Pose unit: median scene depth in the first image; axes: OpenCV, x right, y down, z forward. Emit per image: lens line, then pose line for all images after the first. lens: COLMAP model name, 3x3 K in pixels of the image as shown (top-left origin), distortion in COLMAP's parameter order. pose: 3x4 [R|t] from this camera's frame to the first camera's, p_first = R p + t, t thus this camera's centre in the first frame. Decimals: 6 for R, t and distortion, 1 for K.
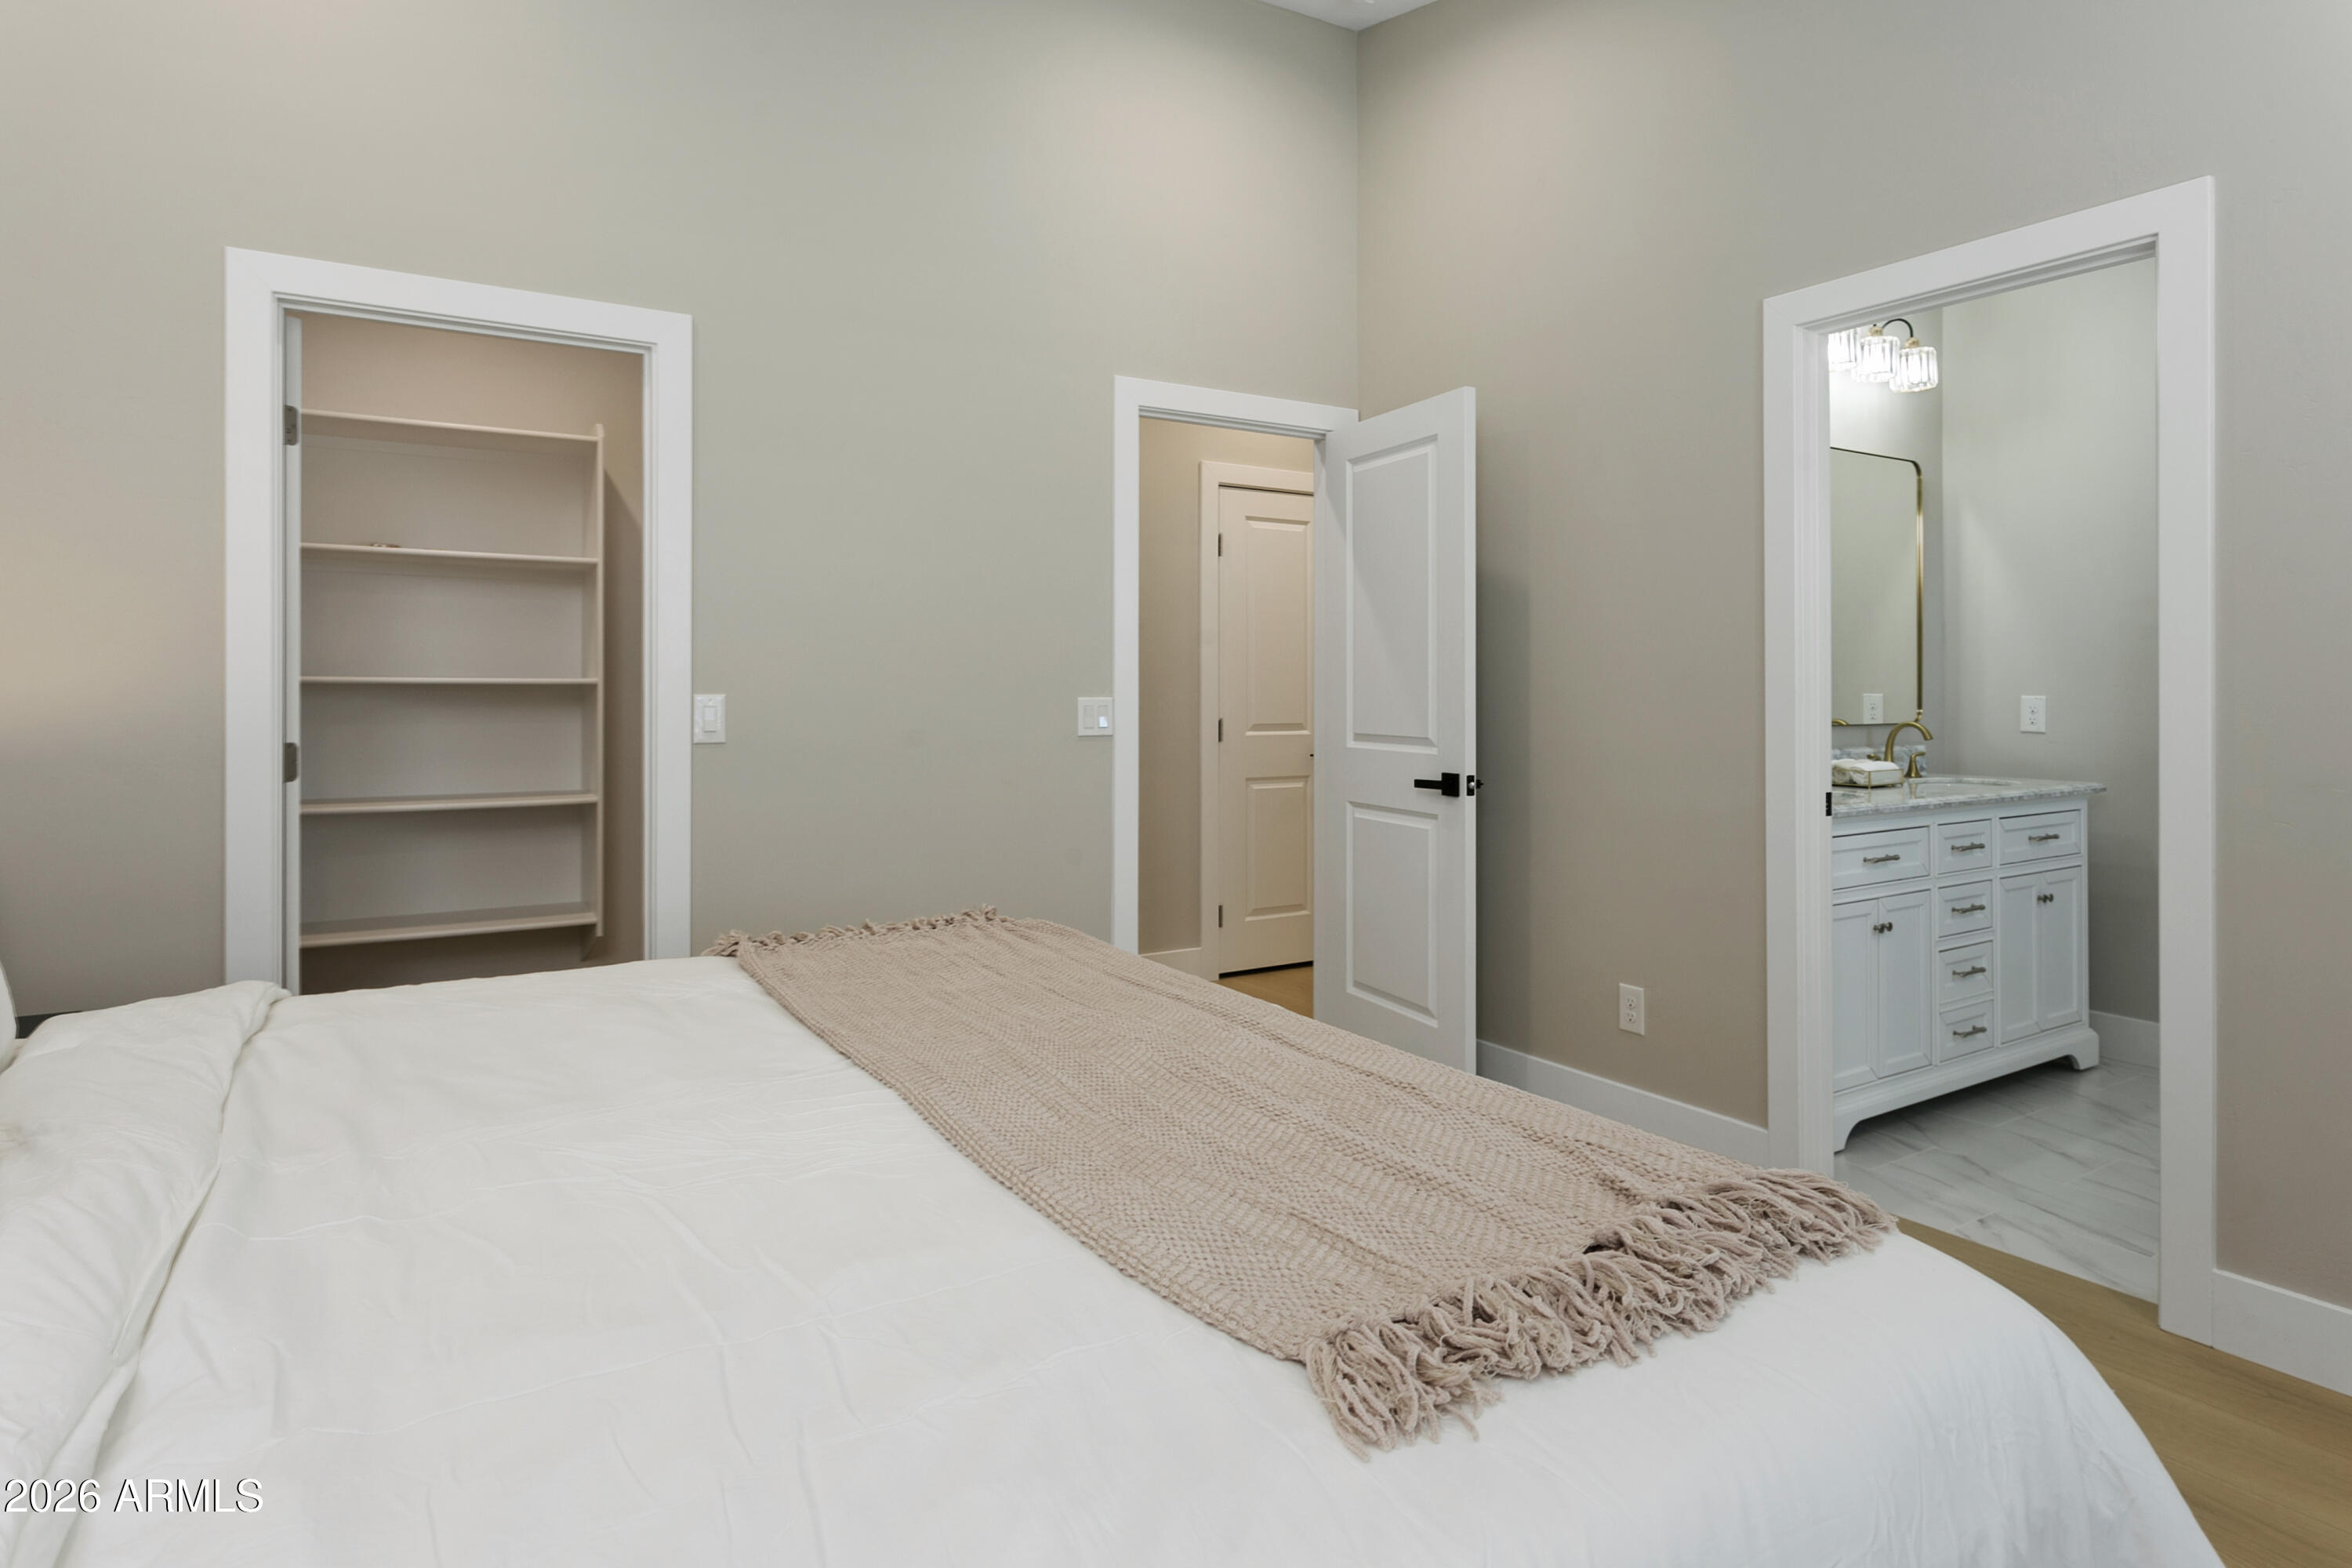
lens RADIAL K [[1301.5, 0, 1174.4], [0, 1301.5, 685.4], [0, 0, 1]] dist [0.000559, -0.000049]
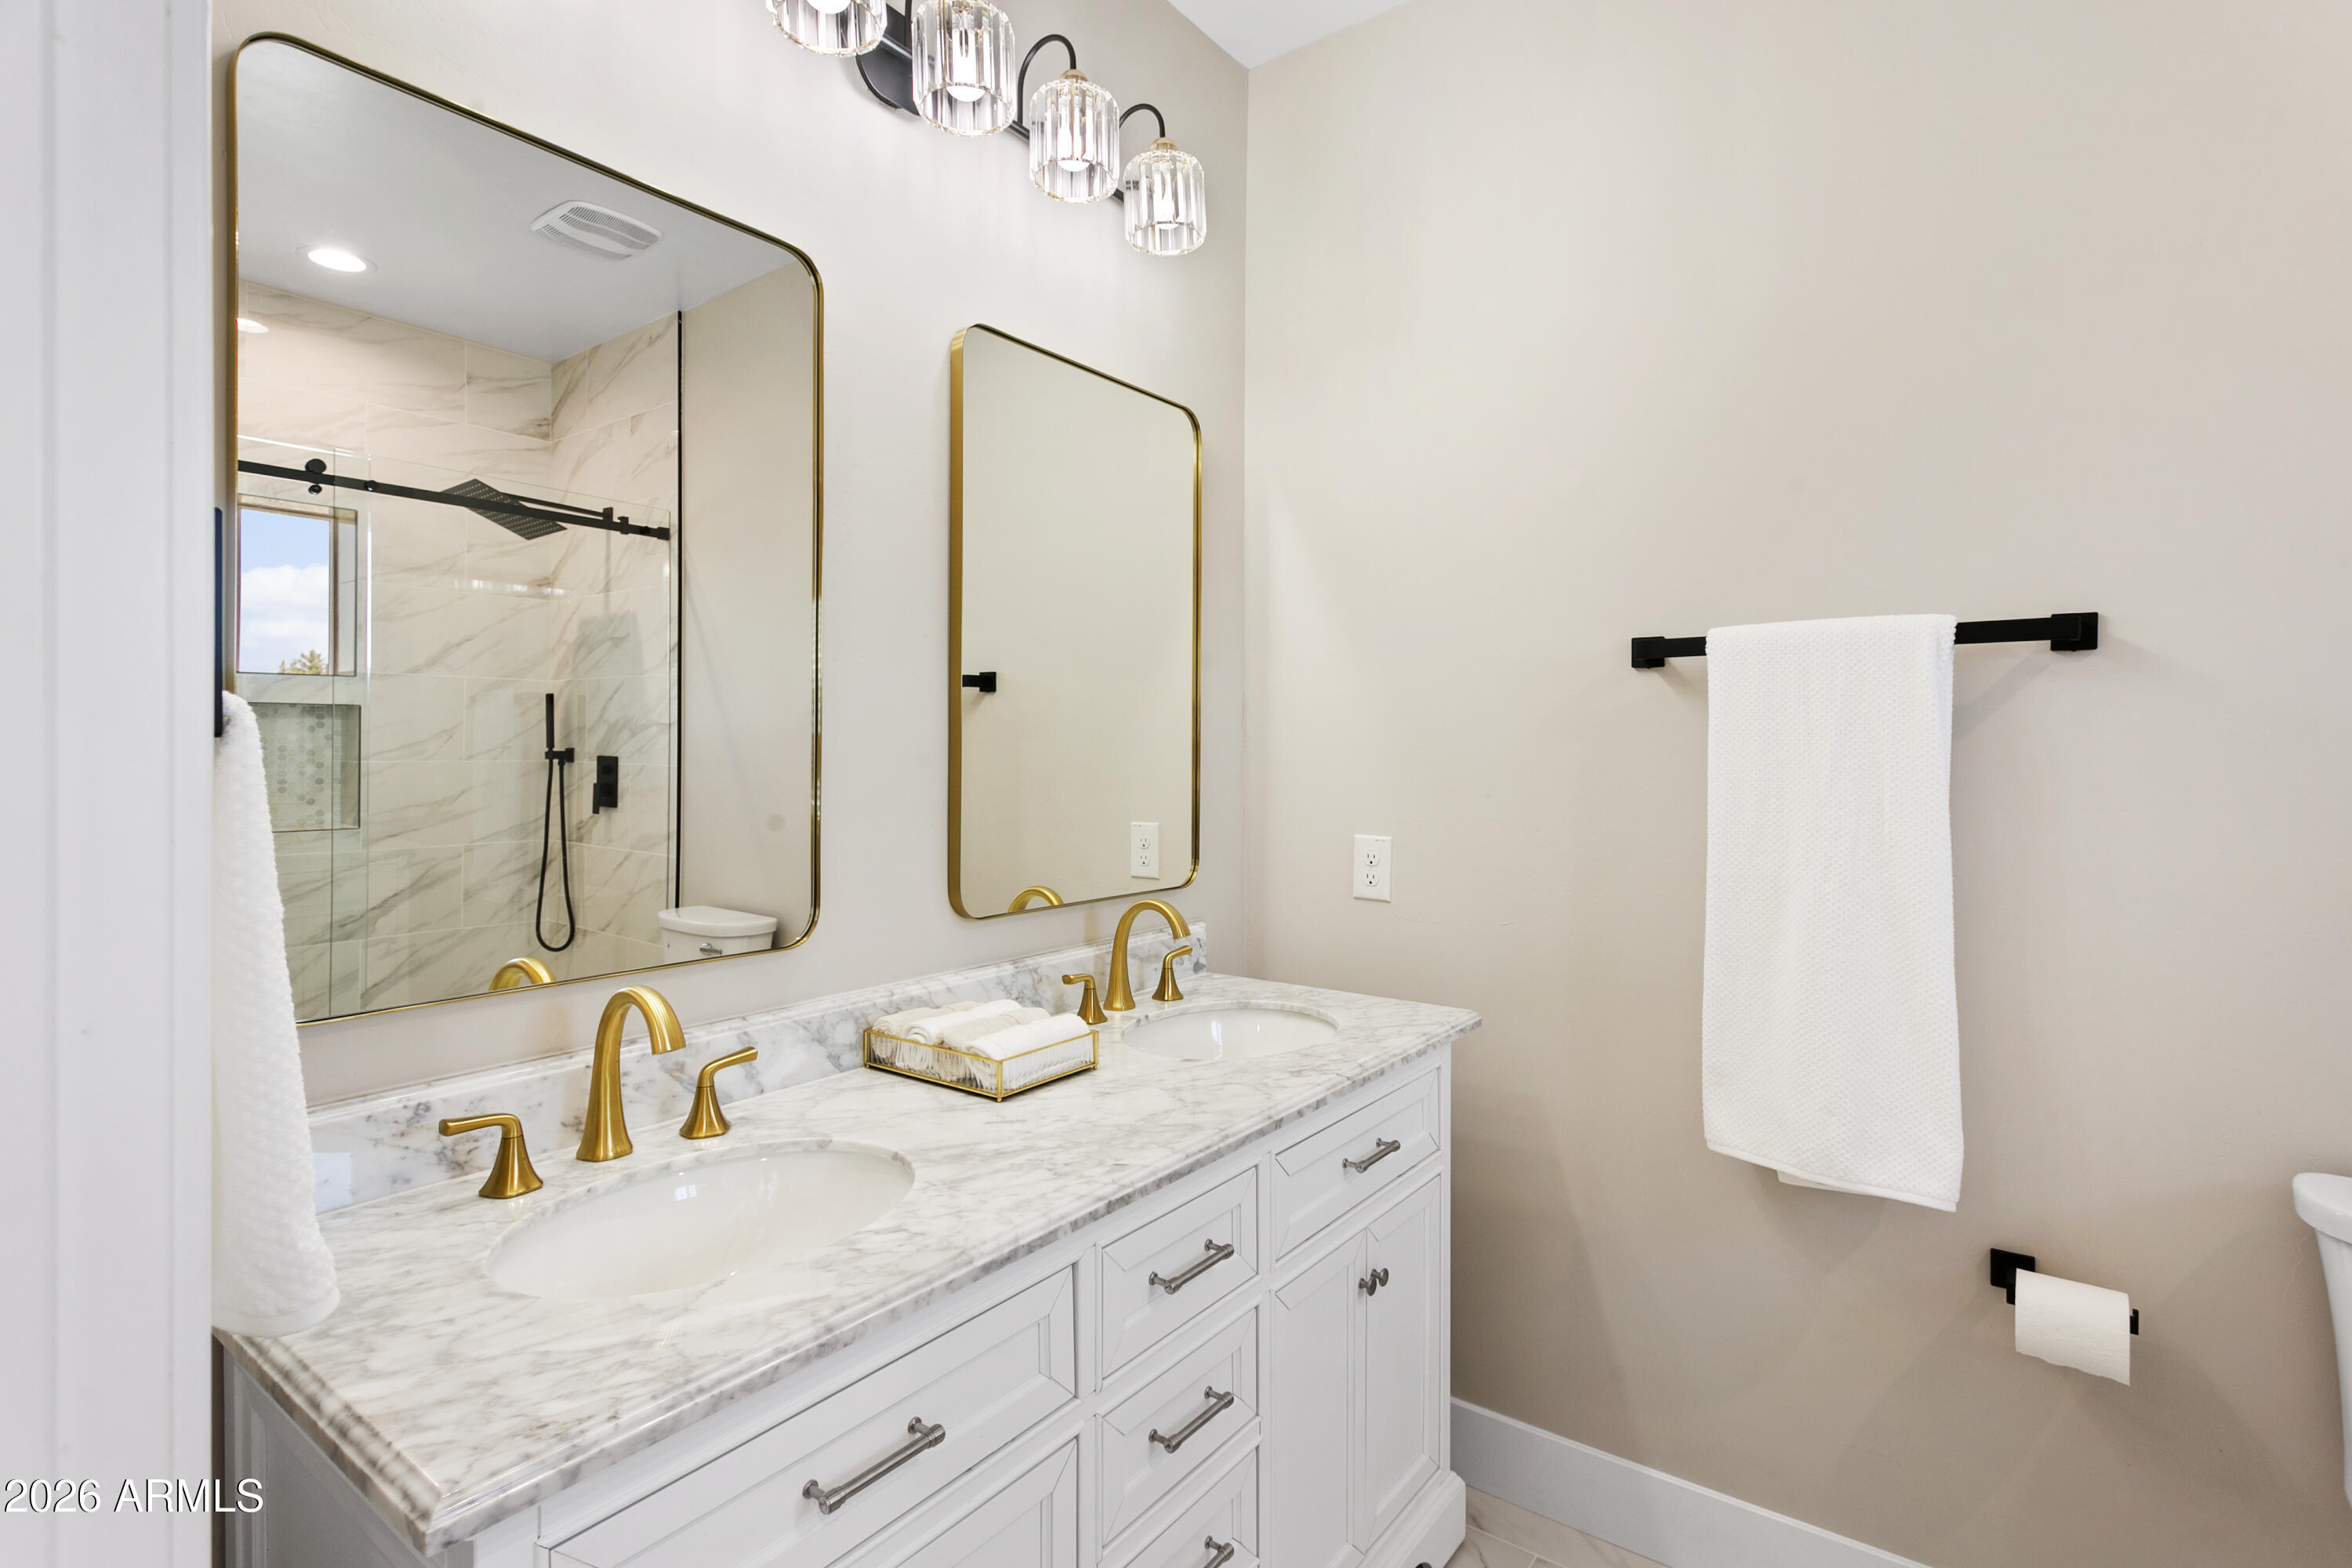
lens RADIAL K [[1134.9, 0, 1176.0], [0, 1134.9, 784.0], [0, 0, 1]] dist [0.000937, 0.000164]
pose [[0.934394, -0.010610, 0.356082, 0.410048], [0.003294, 0.999771, 0.021145, -0.024724], [-0.356225, -0.018585, 0.934215, 0.578155]]
